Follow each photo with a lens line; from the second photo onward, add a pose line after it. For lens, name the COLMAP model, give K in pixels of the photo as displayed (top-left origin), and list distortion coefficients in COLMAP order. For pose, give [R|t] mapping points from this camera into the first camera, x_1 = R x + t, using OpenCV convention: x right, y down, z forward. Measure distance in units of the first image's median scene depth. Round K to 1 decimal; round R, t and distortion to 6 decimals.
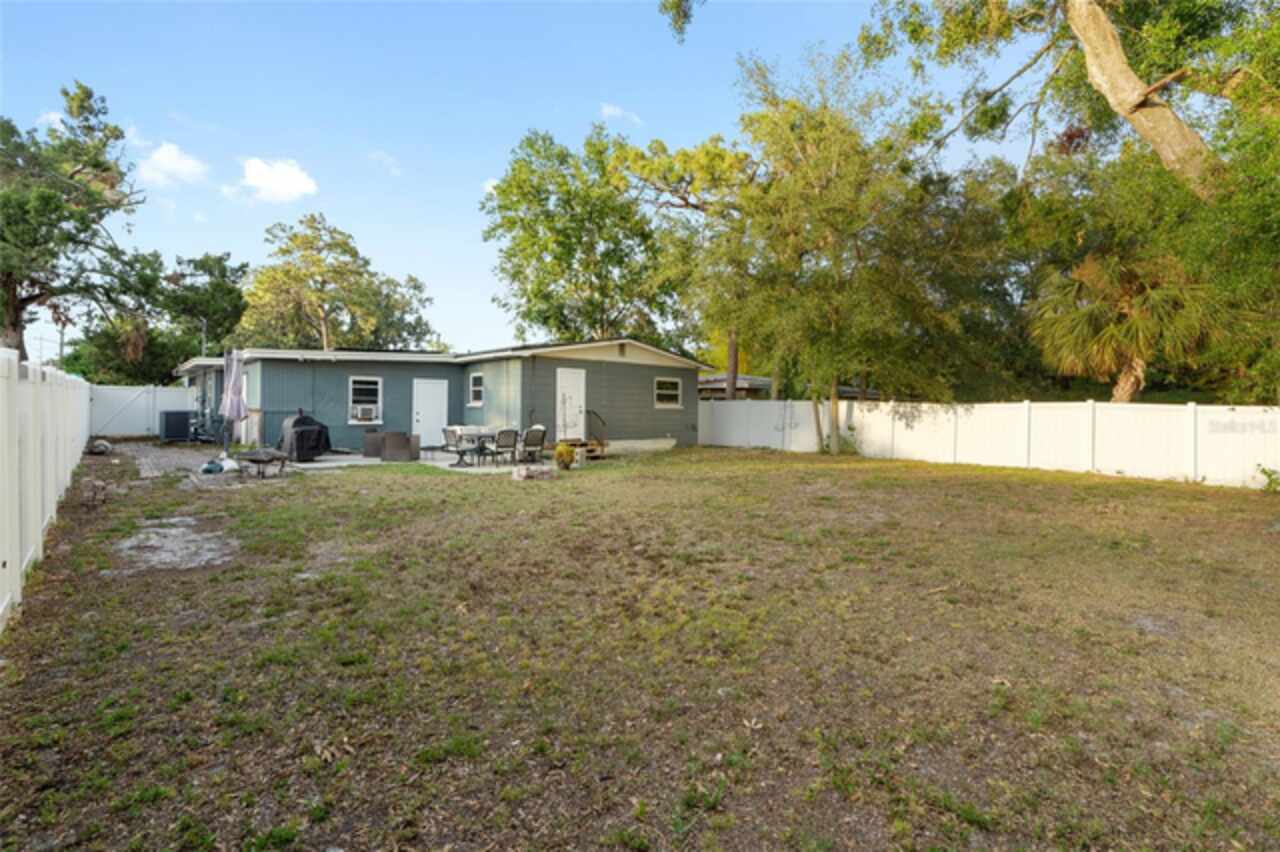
lens RADIAL K [[581.0, 0, 642.0], [0, 581.0, 418.2], [0, 0, 1]] dist [-0.018941, -0.000053]
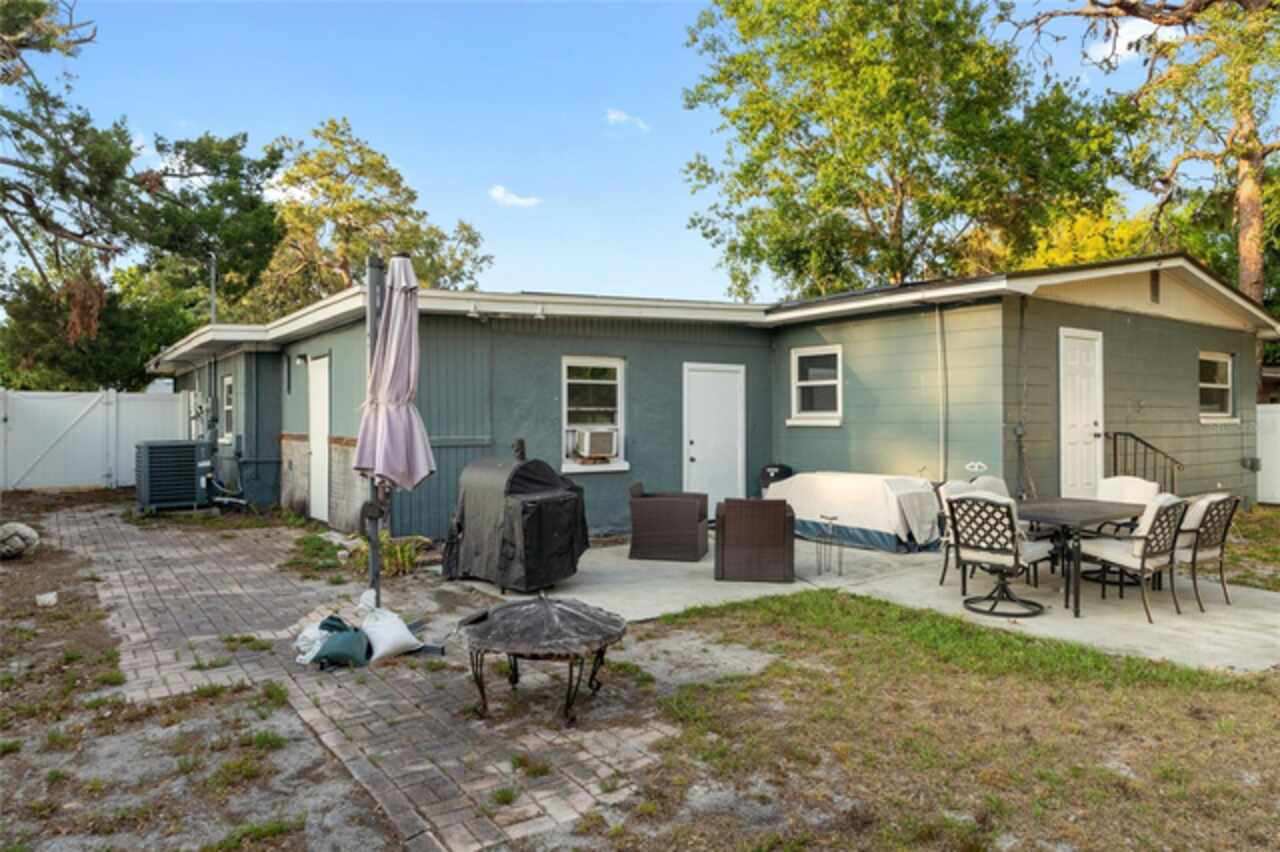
lens RADIAL K [[817.7, 0, 639.4], [0, 817.7, 438.3], [0, 0, 1]] dist [-0.017633, -0.001232]
pose [[0.993057, -0.010446, -0.117171, -0.306534], [0.011148, 0.999924, 0.005337, -0.013025], [0.117107, -0.006606, 0.993097, 0.337243]]
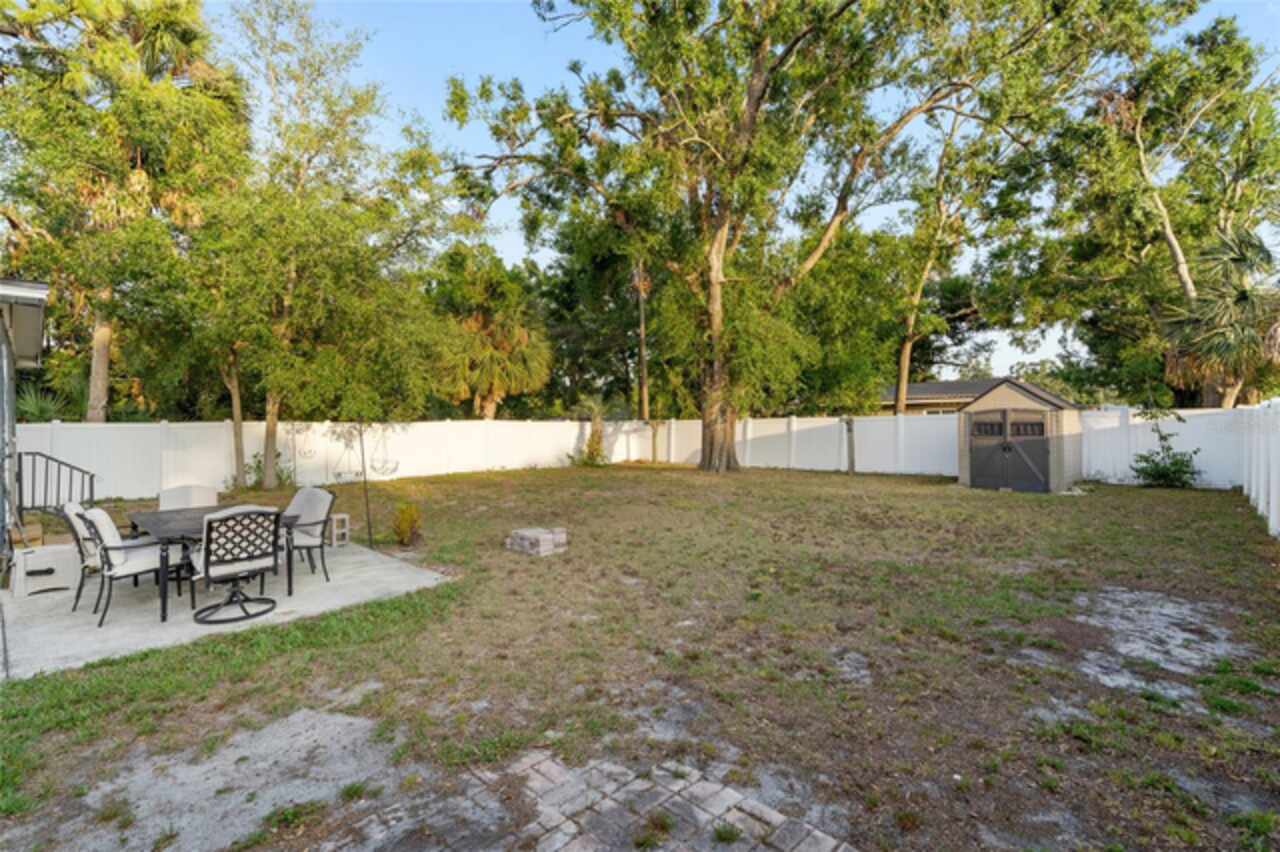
lens RADIAL K [[585.0, 0, 643.4], [0, 585.0, 431.9], [0, 0, 1]] dist [-0.004224, -0.000179]
pose [[-0.067157, -0.029505, 0.997306, -0.452409], [0.035420, 0.998862, 0.031936, -0.020877], [-0.997114, 0.037469, -0.066035, 0.506252]]
